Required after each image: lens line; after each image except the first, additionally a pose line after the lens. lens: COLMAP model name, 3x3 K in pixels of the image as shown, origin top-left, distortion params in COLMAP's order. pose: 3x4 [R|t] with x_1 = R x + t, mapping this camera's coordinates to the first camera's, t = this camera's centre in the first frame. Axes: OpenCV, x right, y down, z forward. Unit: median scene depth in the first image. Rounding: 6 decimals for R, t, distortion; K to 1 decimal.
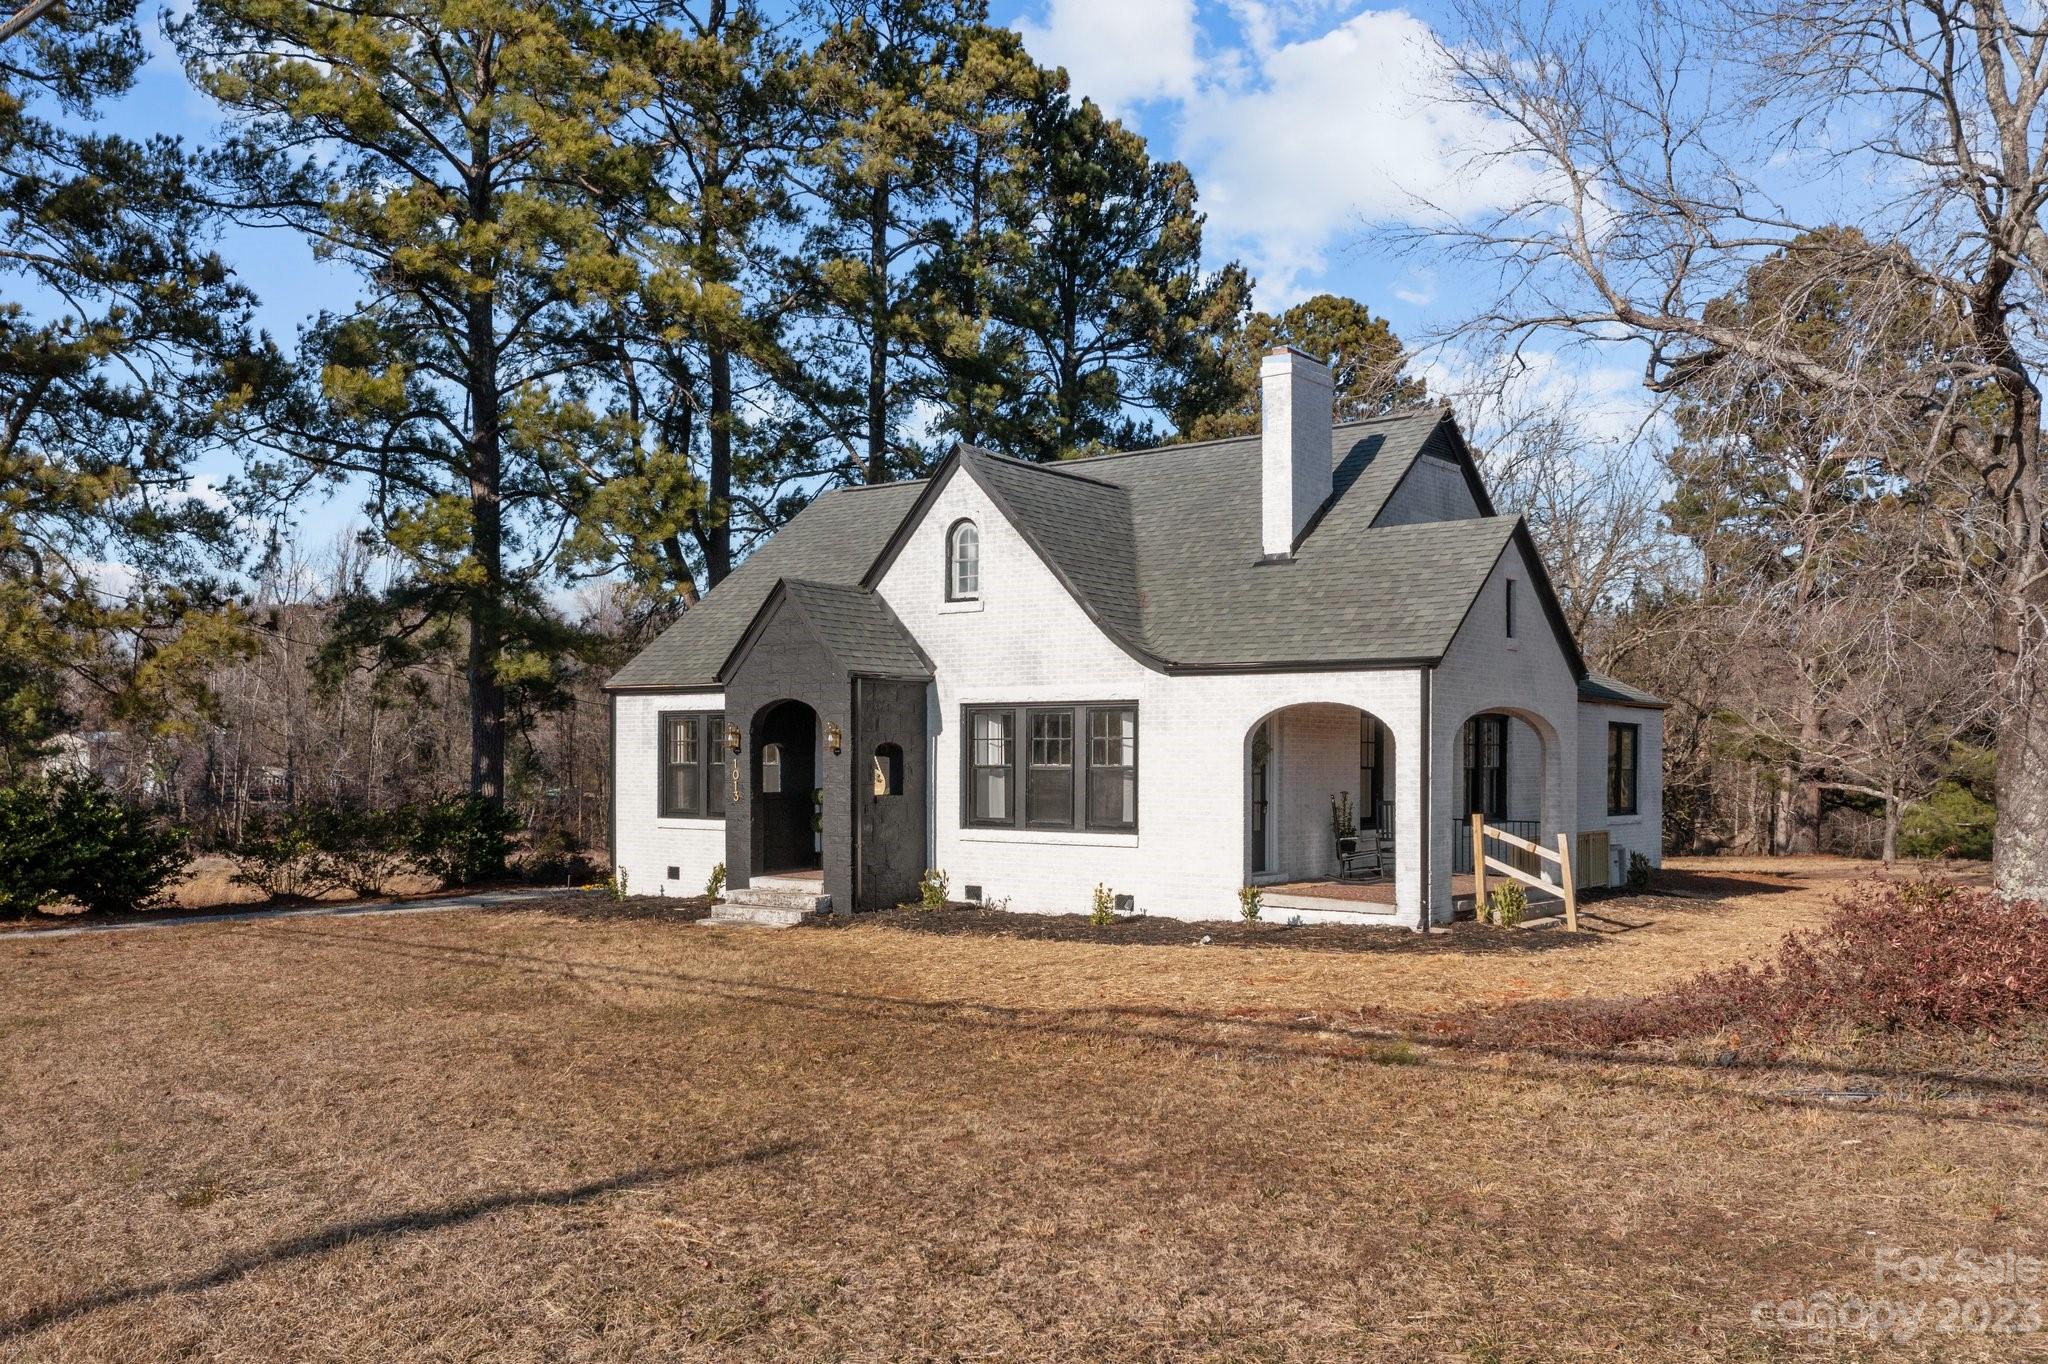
lens RADIAL K [[1676.2, 0, 1018.2], [0, 1676.2, 794.8], [0, 0, 1]] dist [-0.003899, 0.000016]
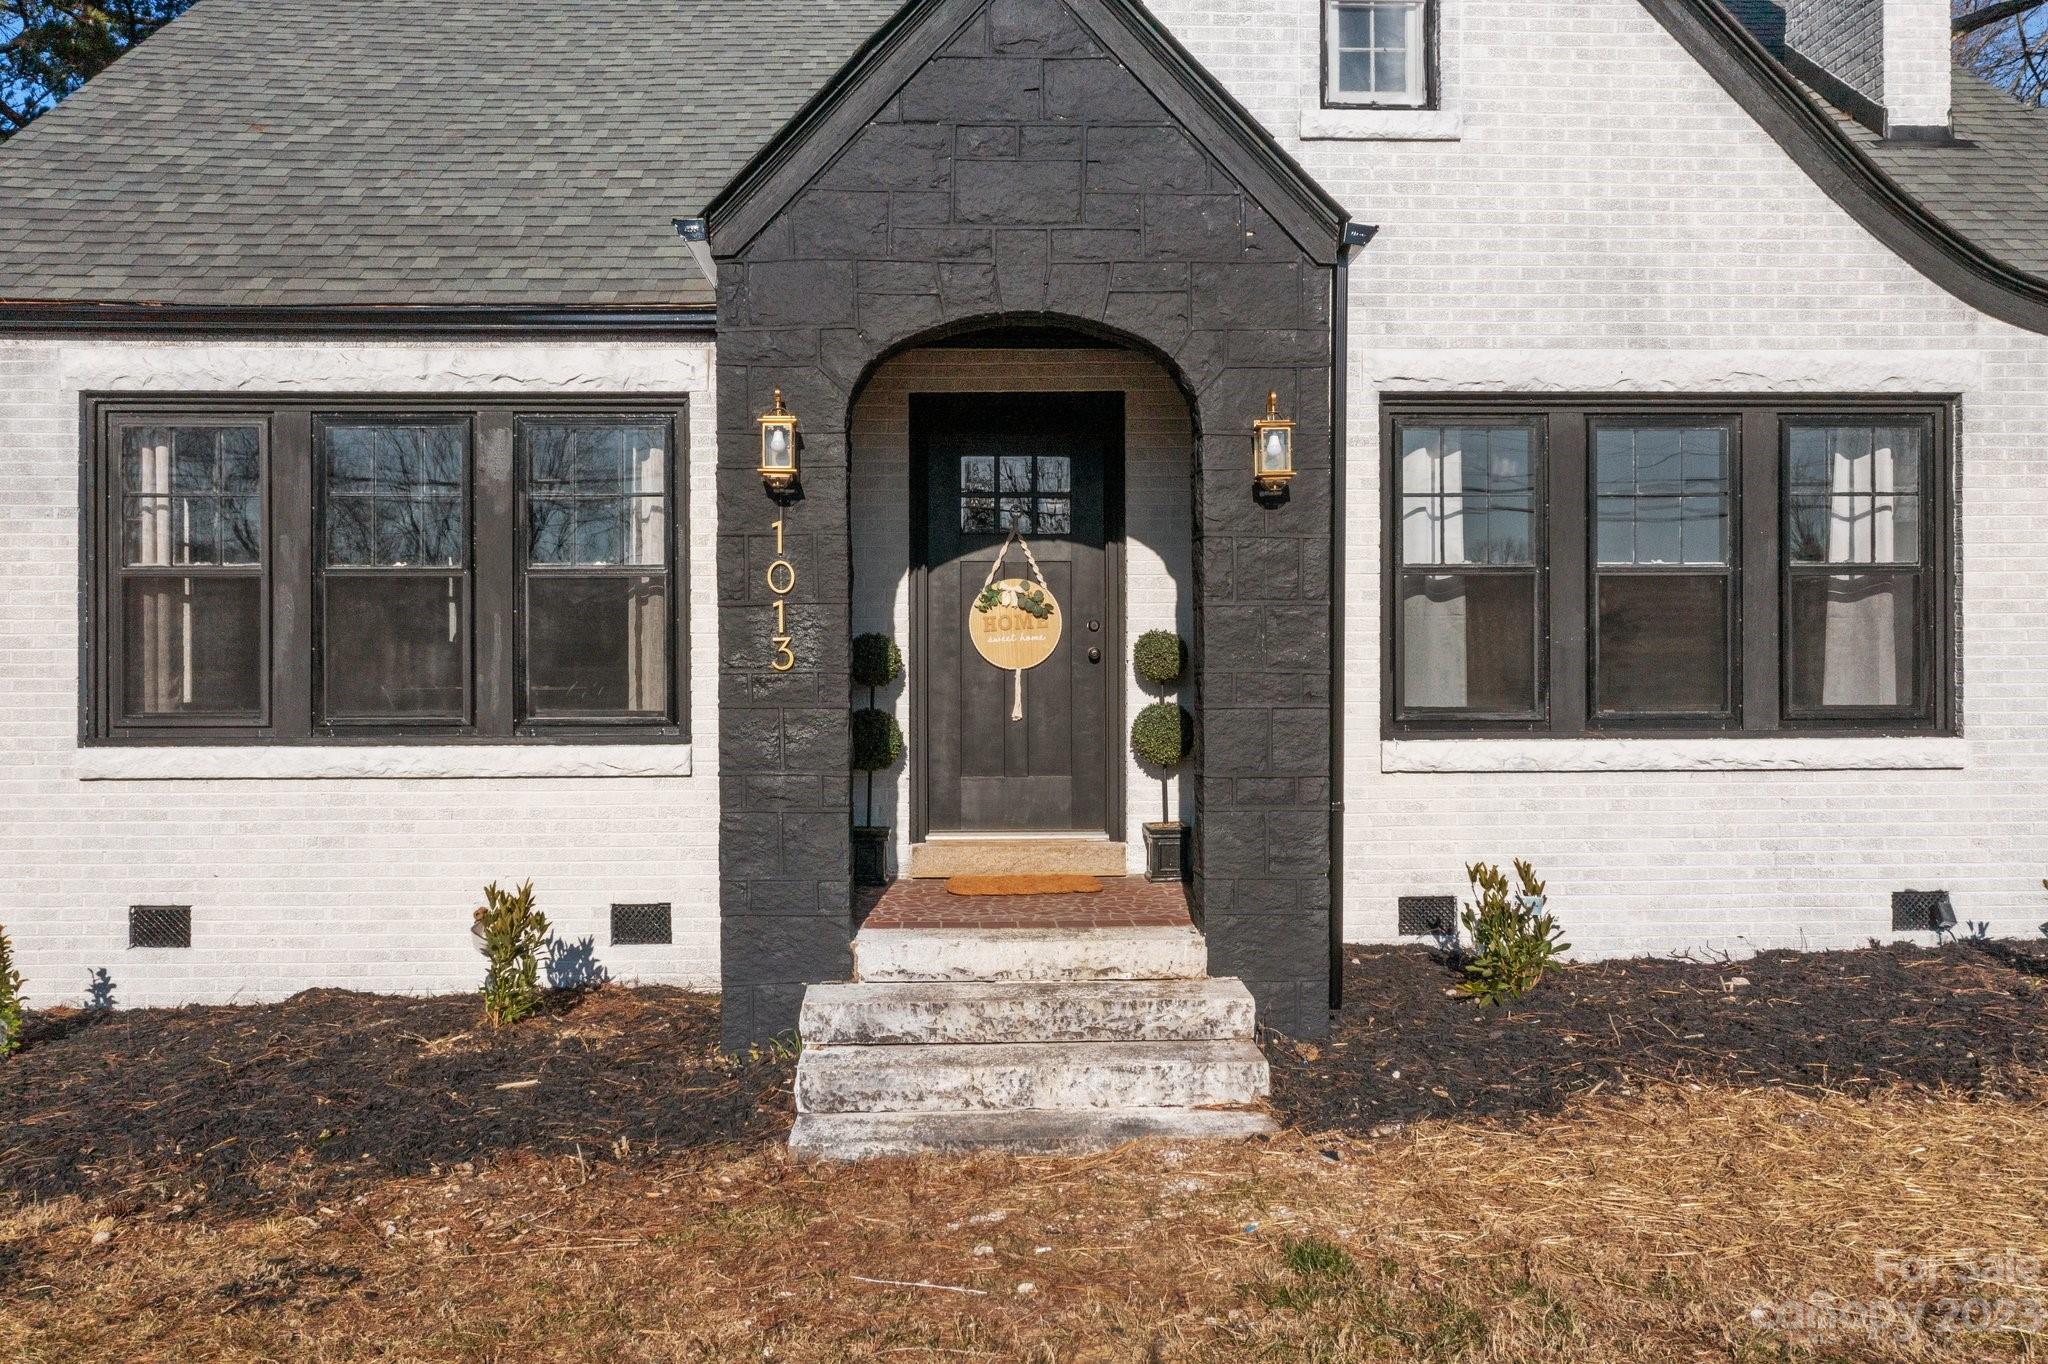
lens RADIAL K [[1633.2, 0, 1024.0], [0, 1633.2, 682.0], [0, 0, 1]] dist [0.004034, 0.001840]
pose [[0.770907, -0.010566, 0.636860, -0.324988], [0.019417, 0.999788, -0.006917, 0.008900], [-0.636652, 0.017698, 0.770948, 0.798723]]
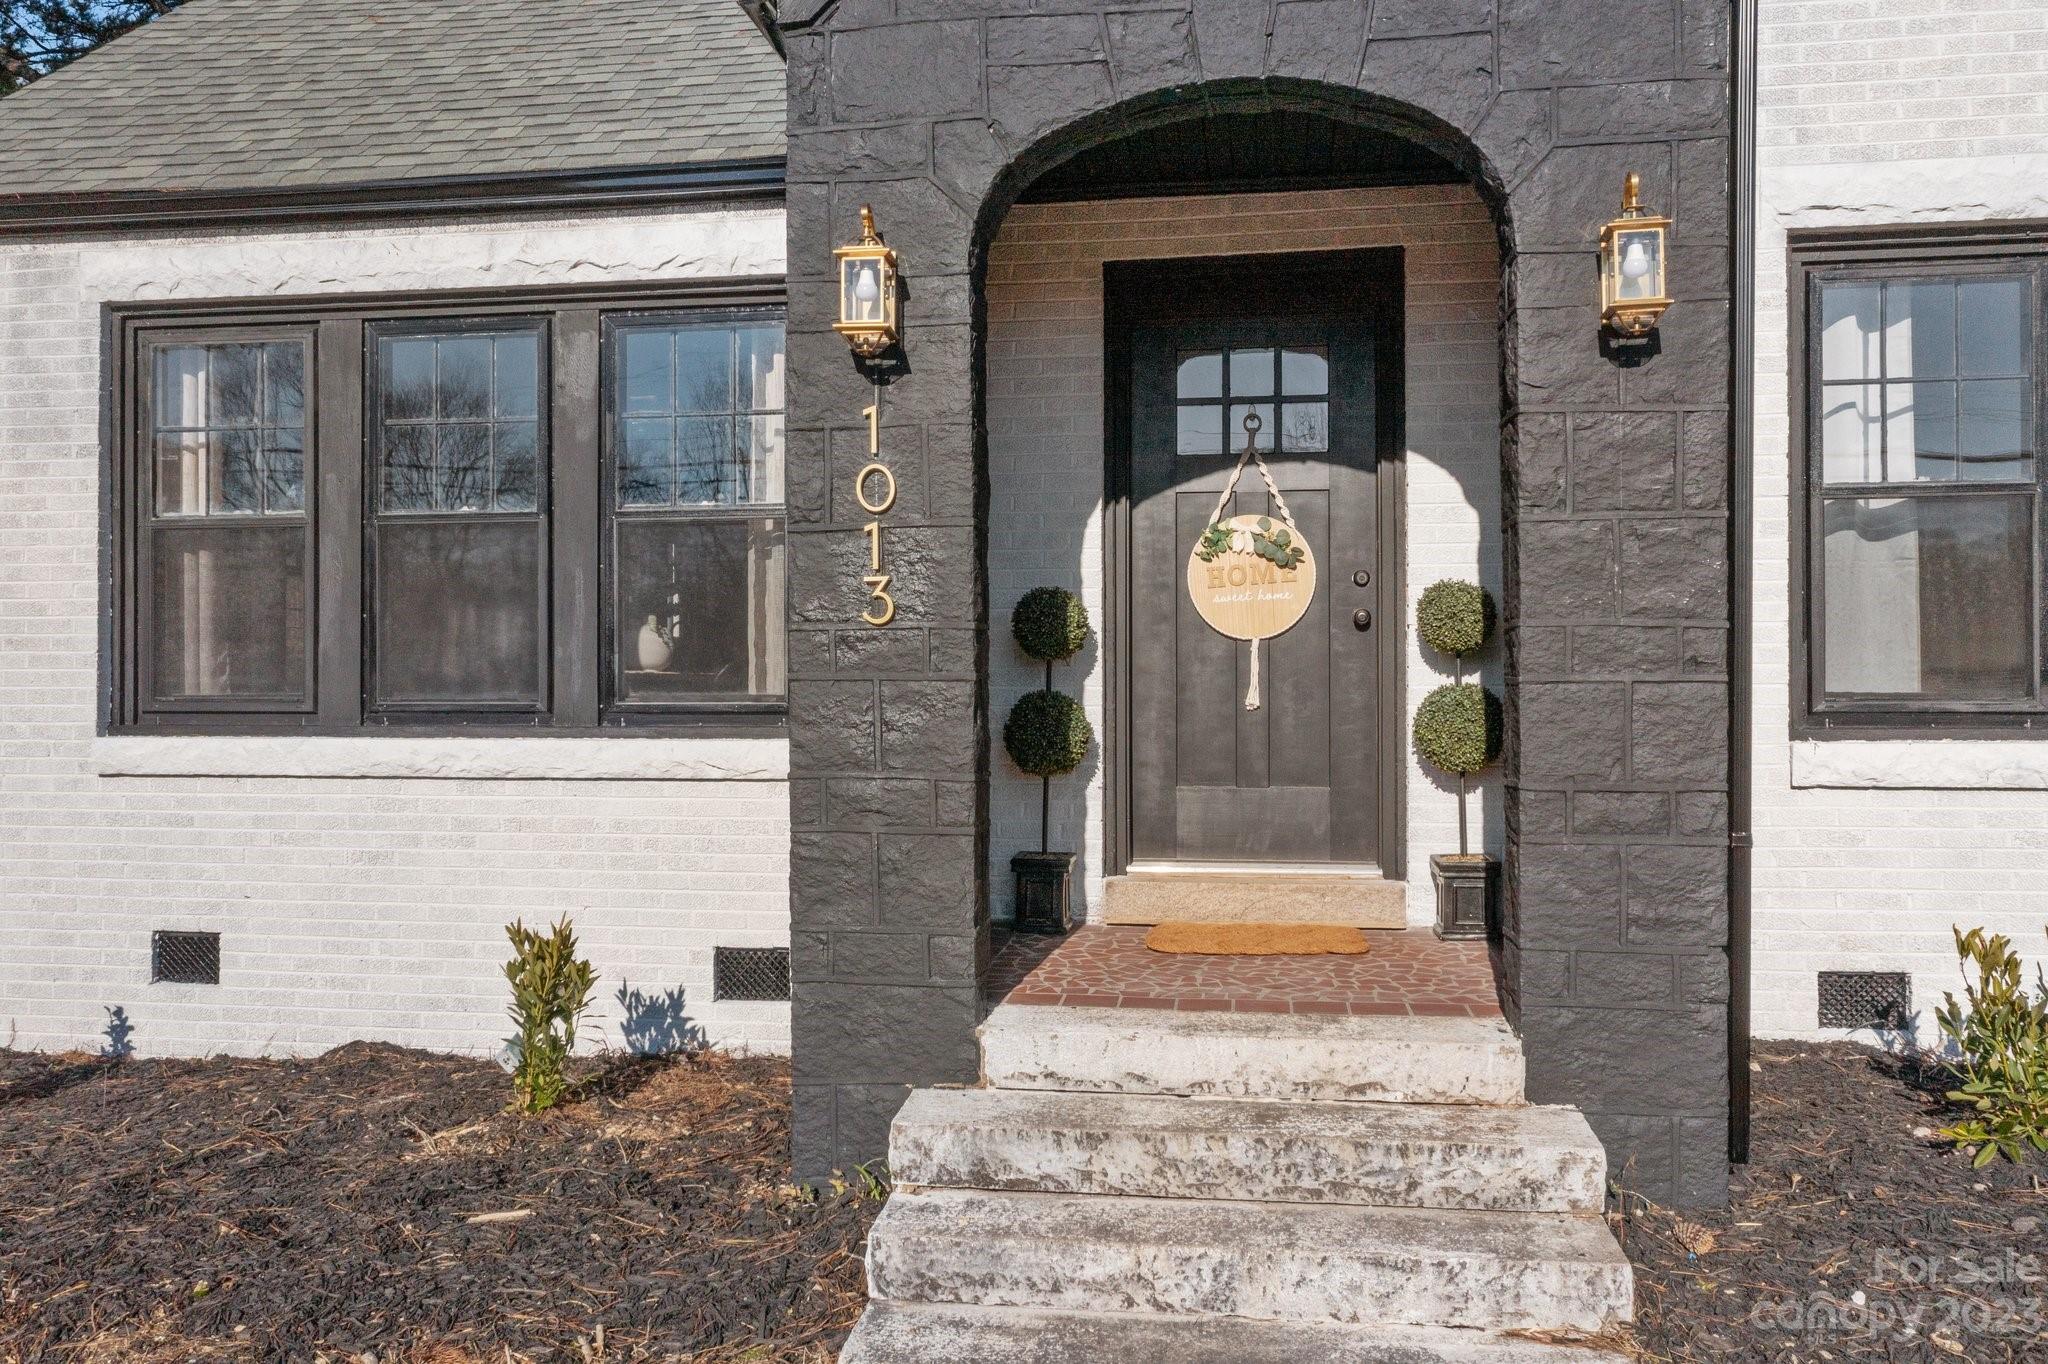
lens RADIAL K [[1650.6, 0, 1018.6], [0, 1650.6, 672.5], [0, 0, 1]] dist [0.001432, 0.000047]
pose [[0.875743, -0.002193, 0.482772, -0.256262], [0.015212, 0.999618, -0.023054, 0.014554], [-0.482537, 0.027533, 0.875443, 0.865149]]
